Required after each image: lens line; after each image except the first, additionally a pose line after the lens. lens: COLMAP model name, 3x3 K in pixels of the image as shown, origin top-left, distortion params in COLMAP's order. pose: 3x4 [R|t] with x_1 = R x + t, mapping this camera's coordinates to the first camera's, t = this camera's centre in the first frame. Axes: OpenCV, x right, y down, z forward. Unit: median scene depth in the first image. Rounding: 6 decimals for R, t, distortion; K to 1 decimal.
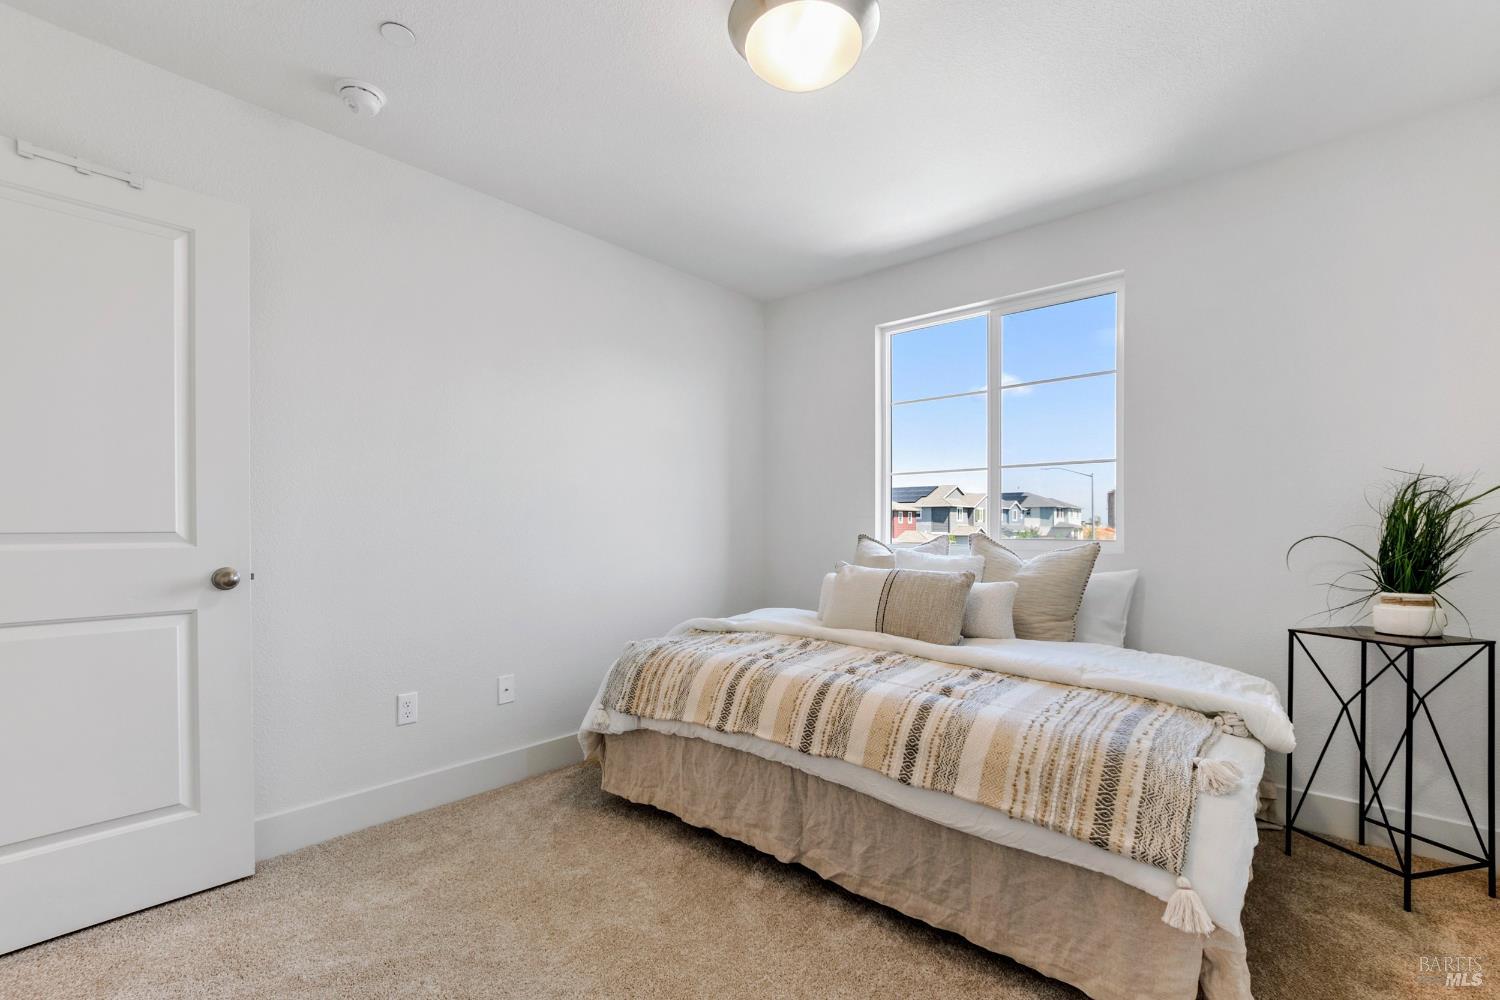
lens RADIAL K [[664.1, 0, 746.7], [0, 664.1, 530.2], [0, 0, 1]] dist [-0.014118, -0.000139]
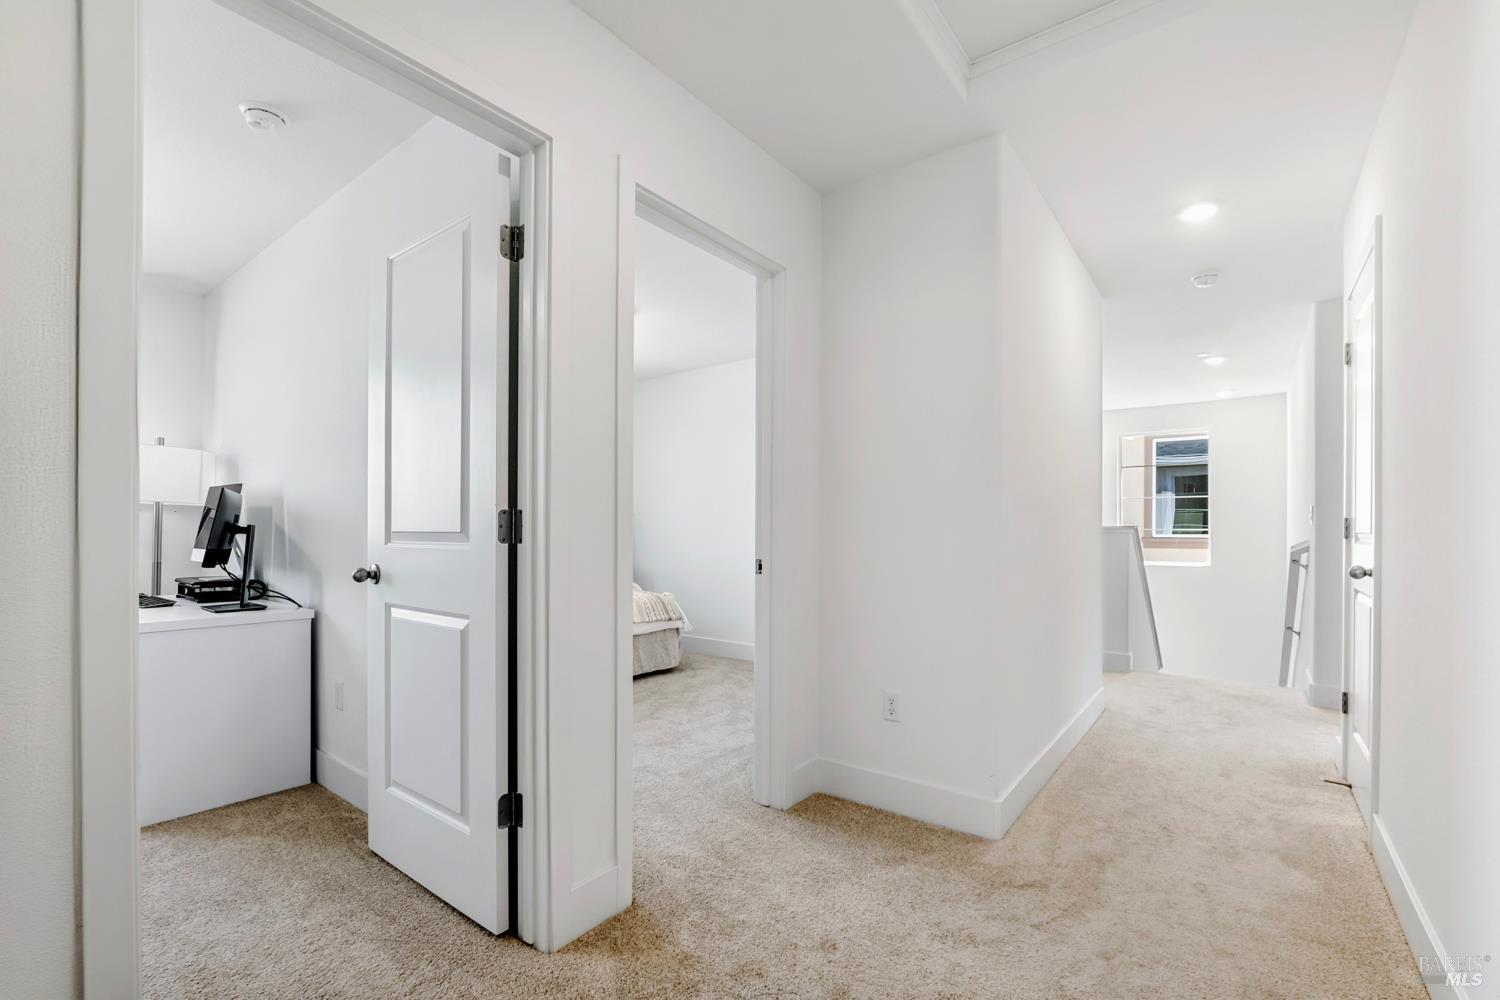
lens RADIAL K [[664.1, 0, 746.7], [0, 664.1, 530.2], [0, 0, 1]] dist [-0.014118, -0.000139]
pose [[-0.068899, 0.000623, 0.997623, -2.029958], [-0.001164, 0.999999, -0.000704, 0.006281], [-0.997623, -0.001210, -0.068898, 0.574051]]
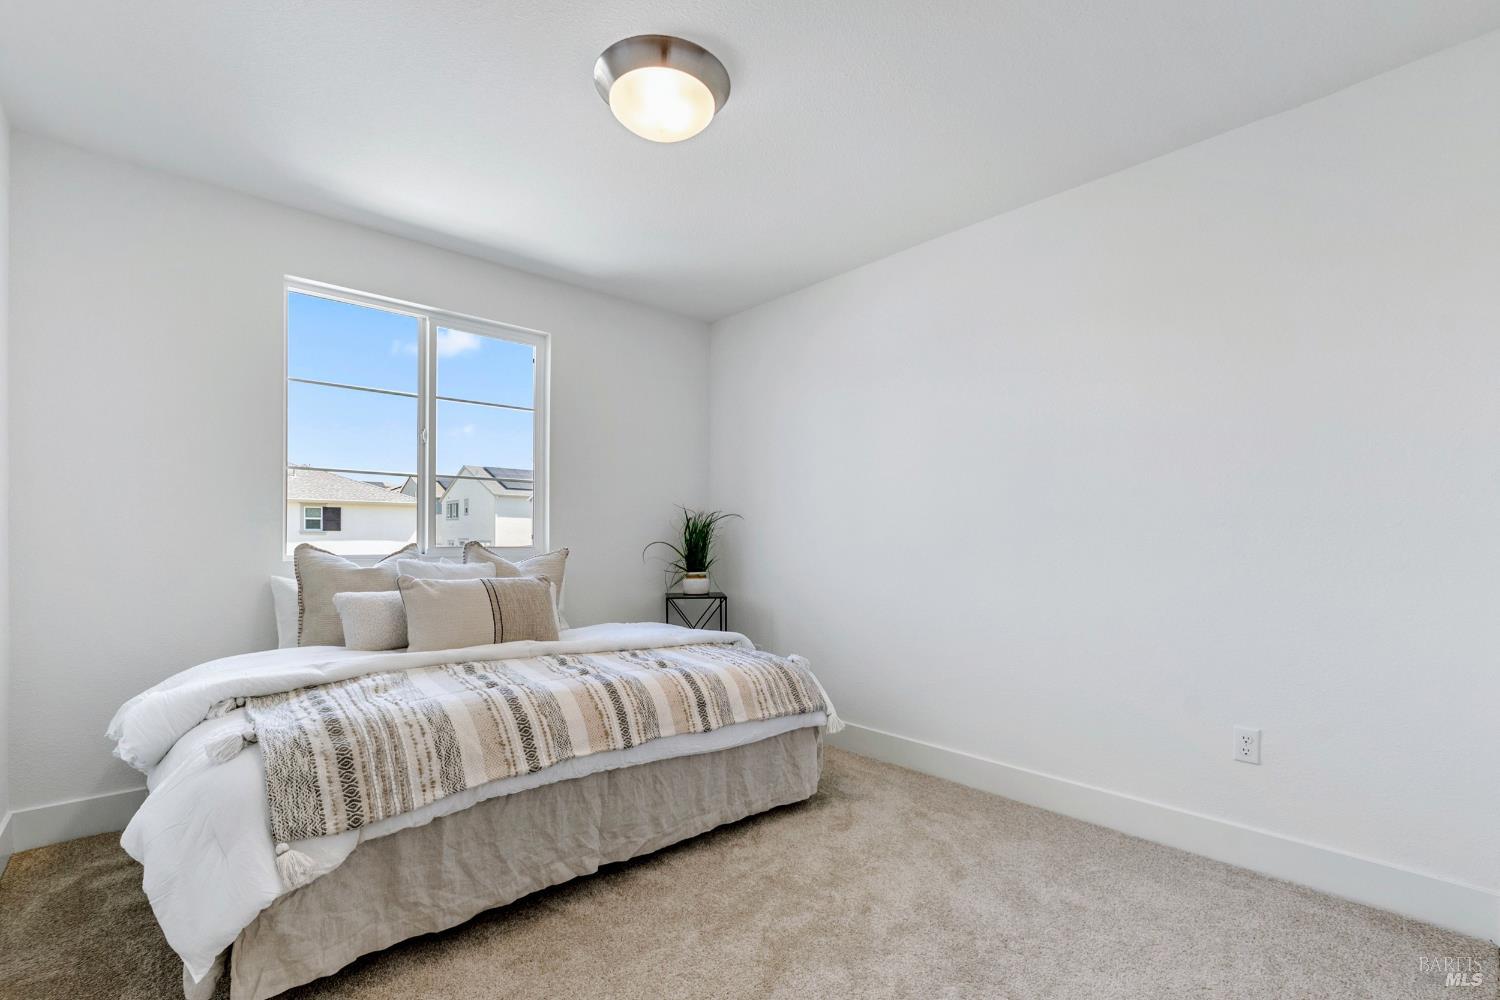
lens RADIAL K [[664.1, 0, 746.7], [0, 664.1, 530.2], [0, 0, 1]] dist [-0.014118, -0.000139]
pose [[0.108823, 0.011160, 0.993998, -0.900446], [-0.006059, 0.999926, -0.010563, -0.004956], [-0.994043, -0.004873, 0.108883, 0.654087]]
